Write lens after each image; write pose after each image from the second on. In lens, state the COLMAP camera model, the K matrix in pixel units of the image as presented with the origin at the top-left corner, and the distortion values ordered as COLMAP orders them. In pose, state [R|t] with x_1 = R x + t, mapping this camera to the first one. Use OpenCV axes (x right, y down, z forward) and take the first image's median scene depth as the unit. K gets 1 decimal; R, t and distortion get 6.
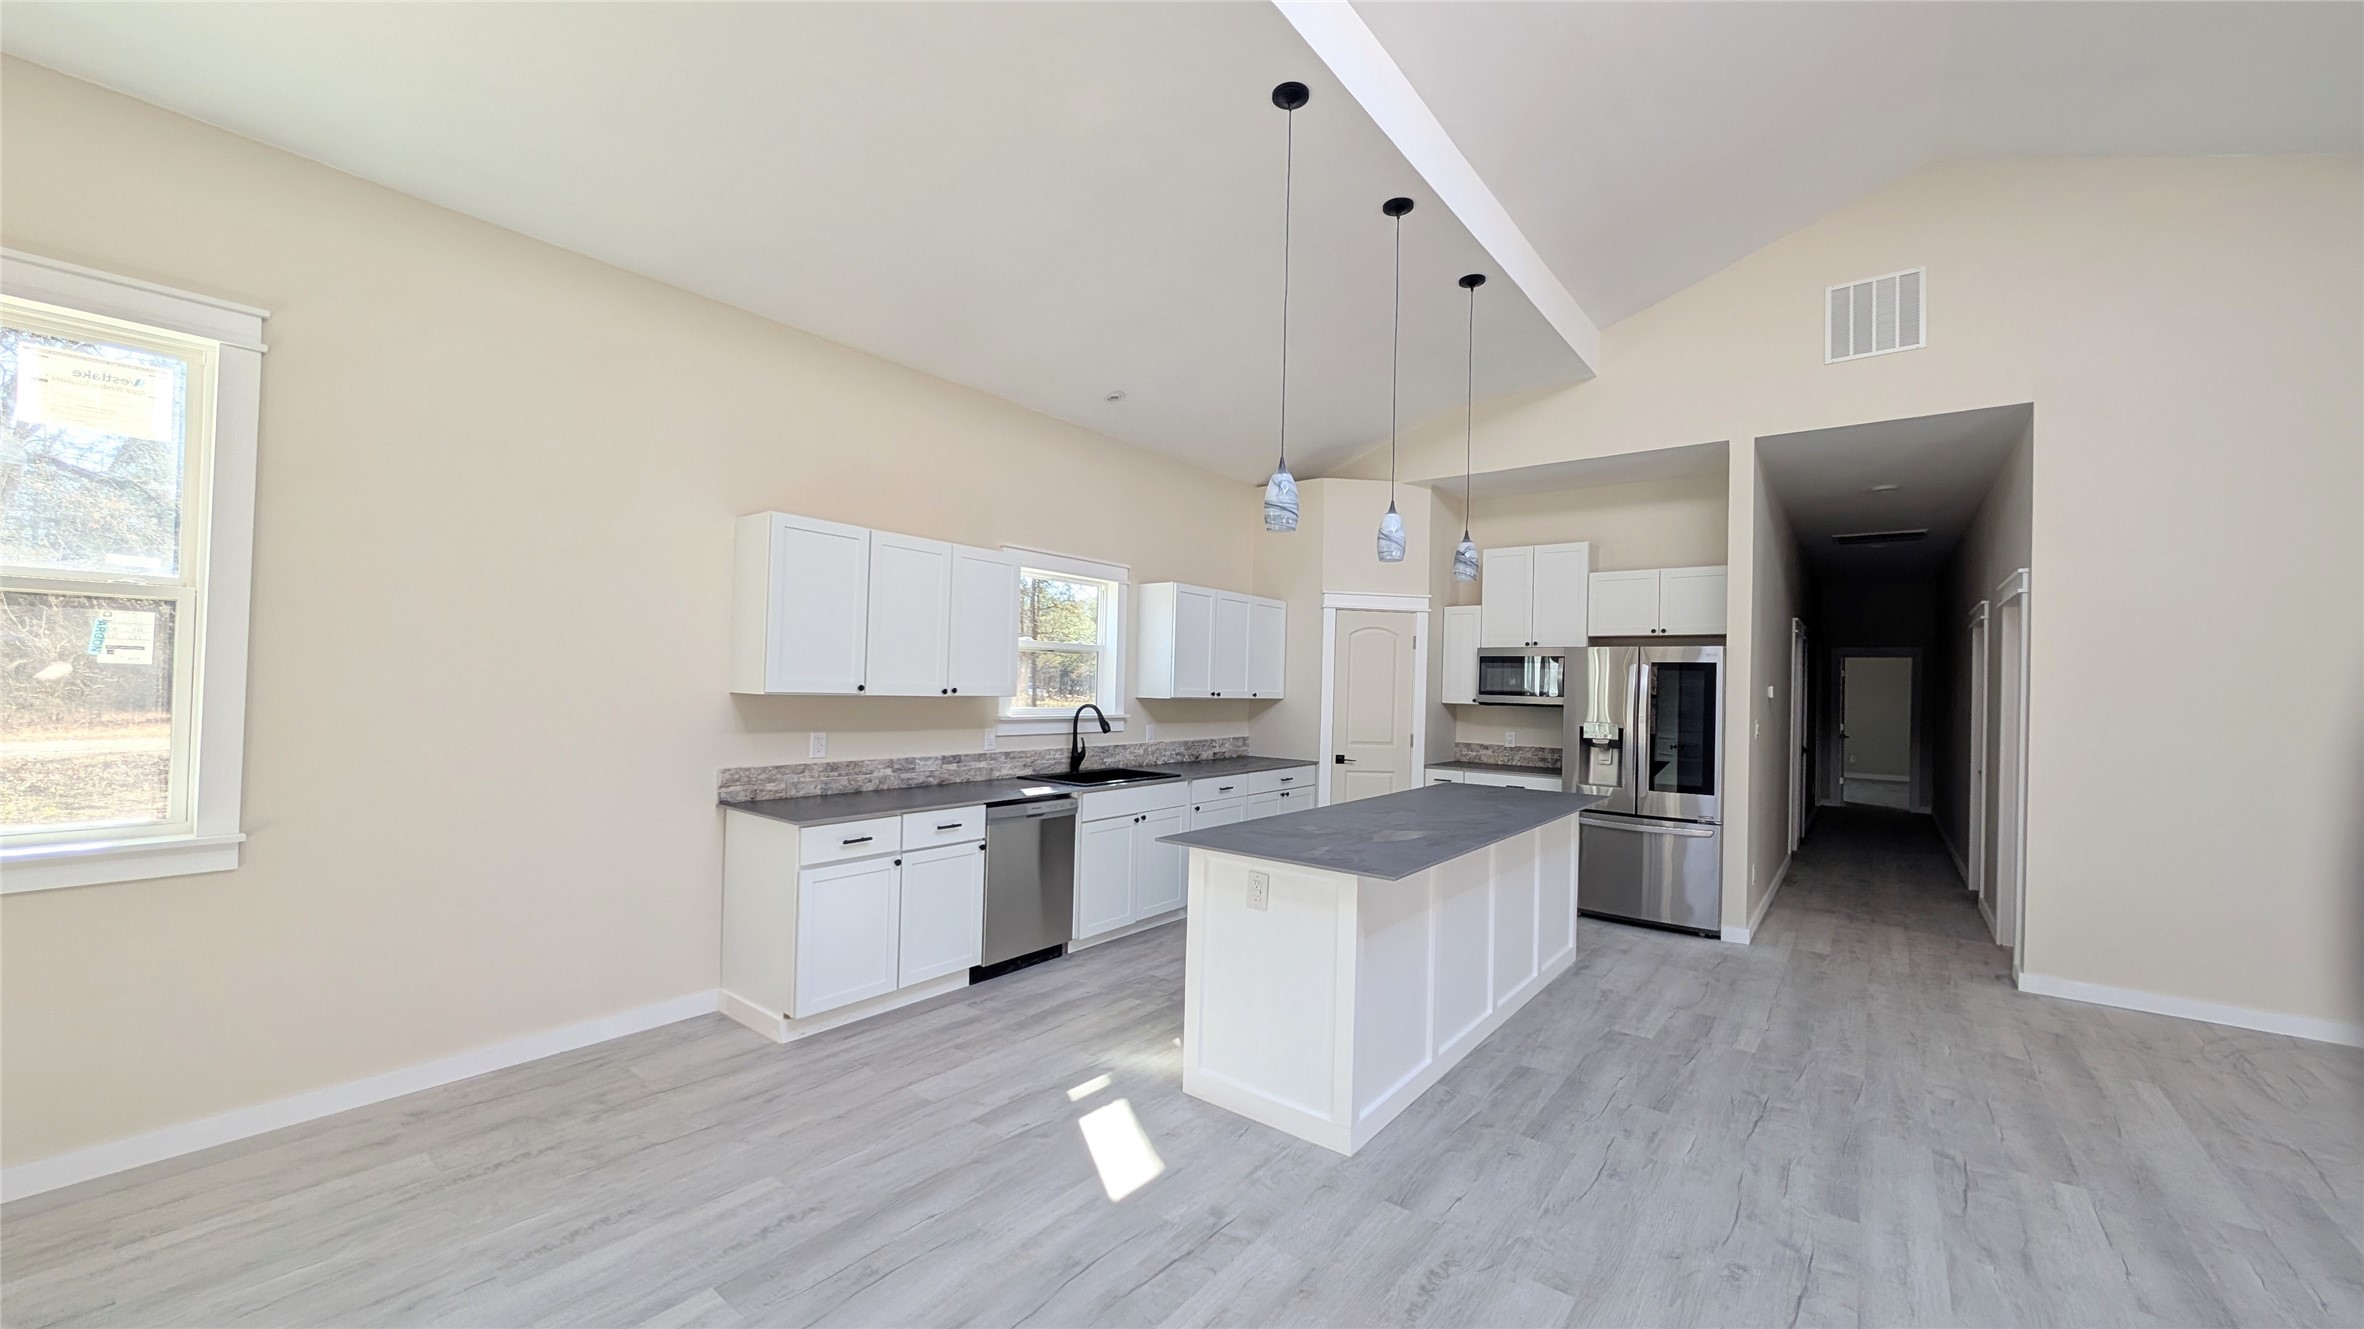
lens RADIAL K [[885.5, 0, 1178.0], [0, 885.5, 673.6], [0, 0, 1]] dist [-0.001393, -0.000255]
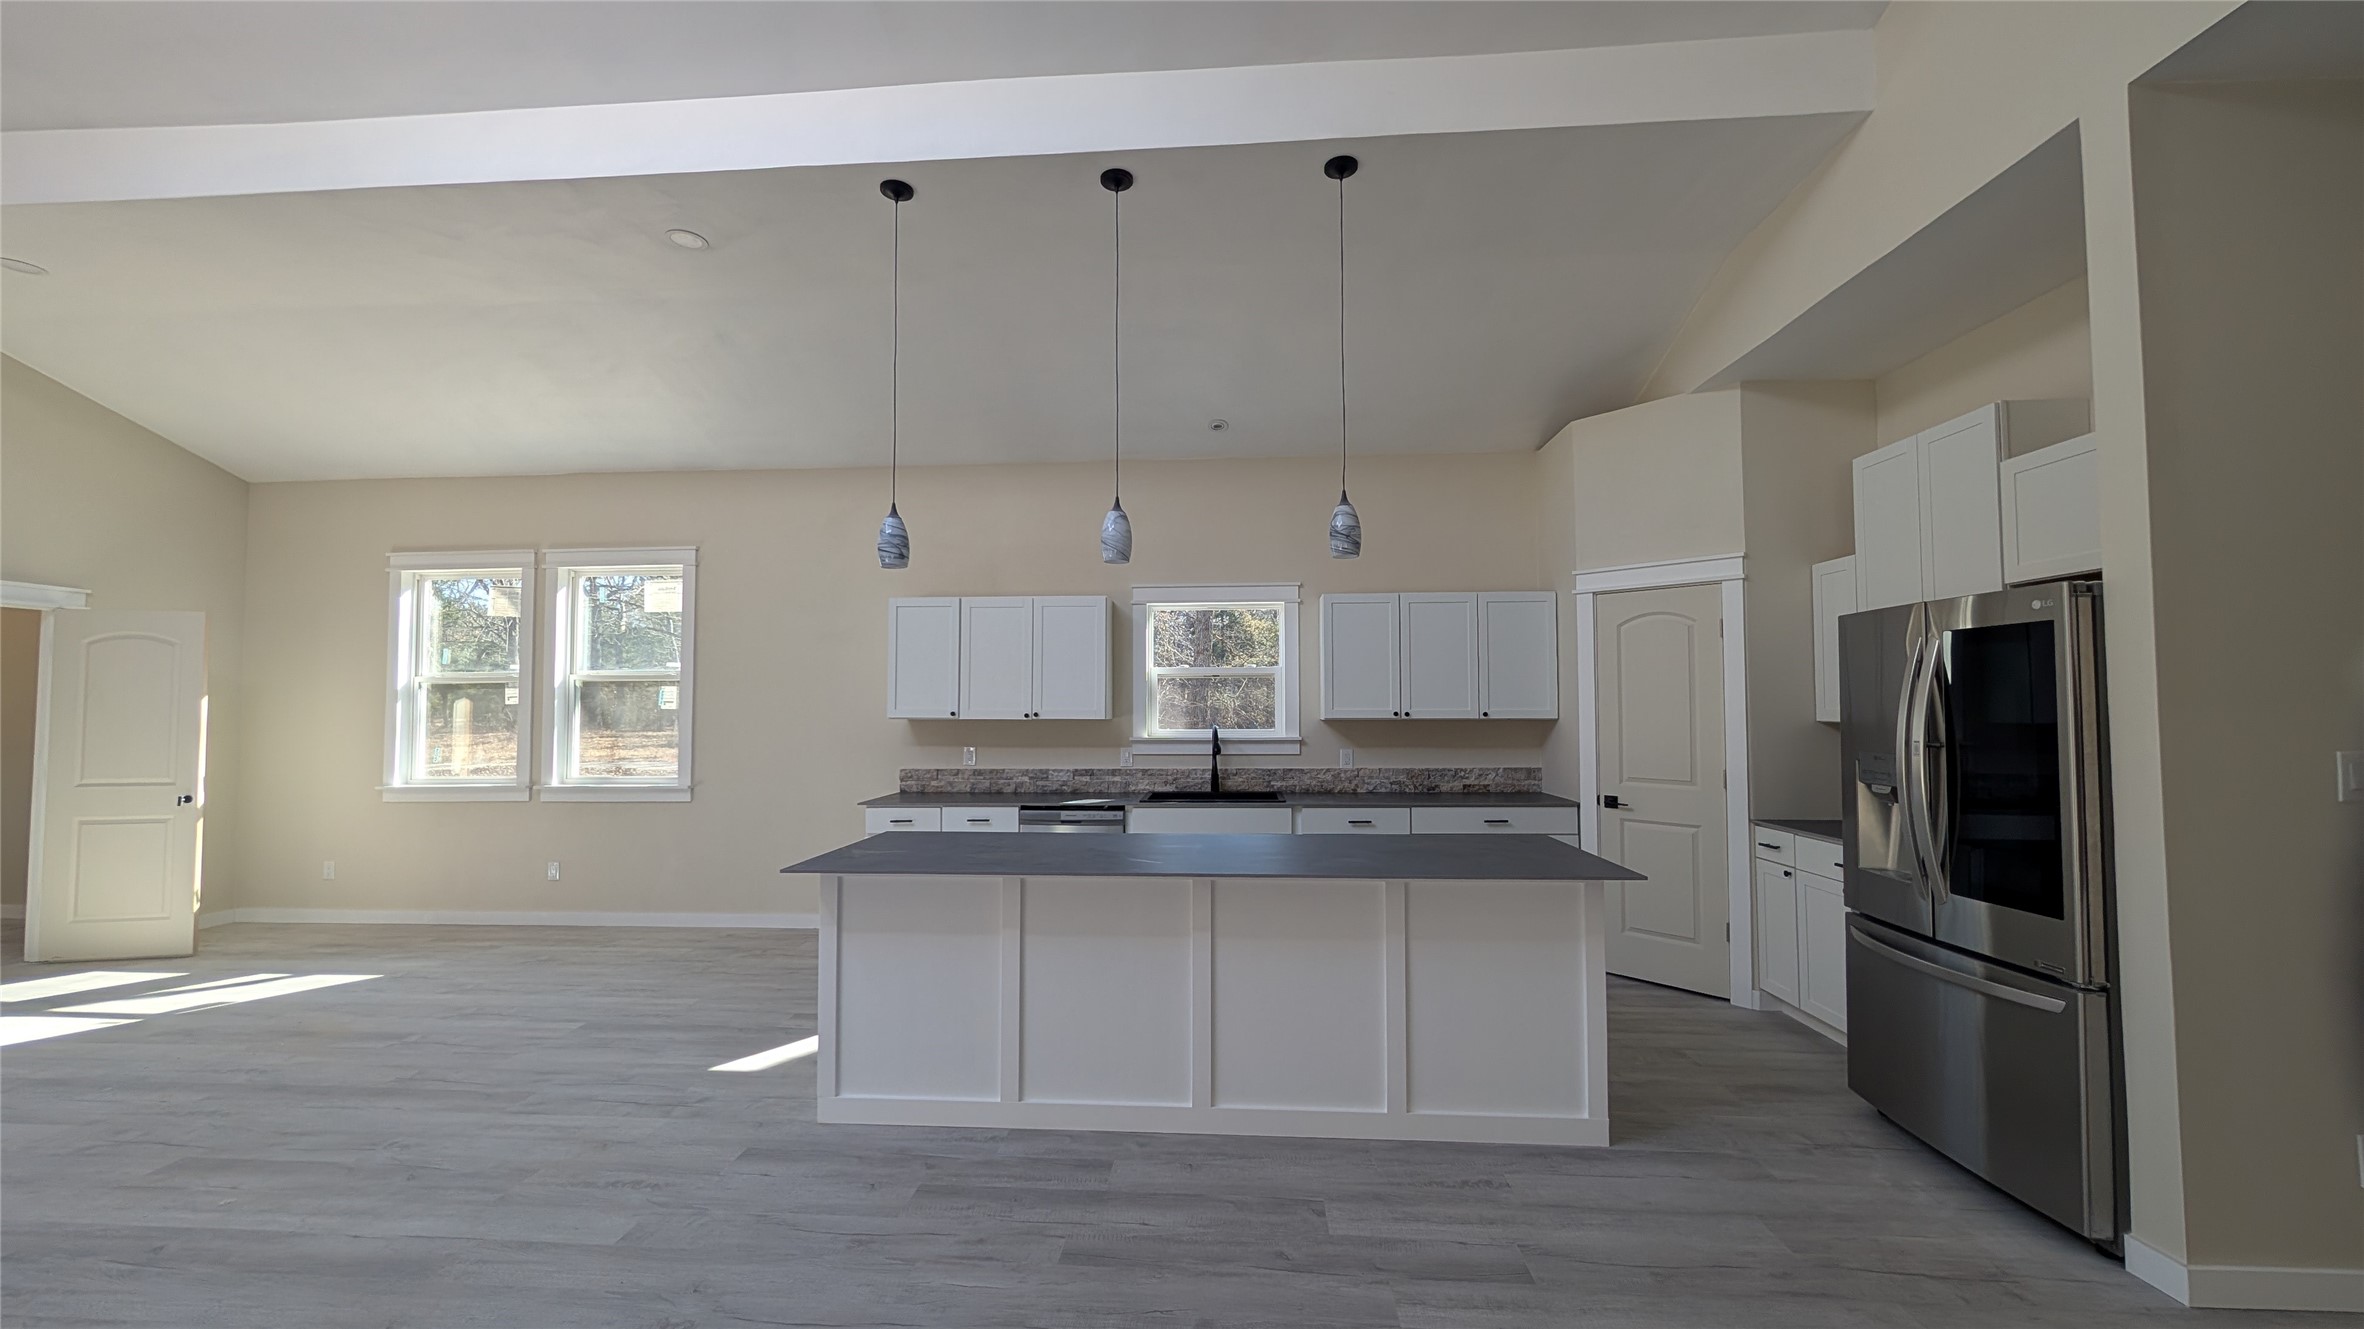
lens RADIAL K [[885.5, 0, 1178.0], [0, 885.5, 673.6], [0, 0, 1]] dist [-0.001393, -0.000255]
pose [[0.561829, -0.057801, -0.825232, 0.905439], [0.027302, 0.998308, -0.051337, 0.031452], [0.826803, 0.006312, 0.562456, 0.478484]]
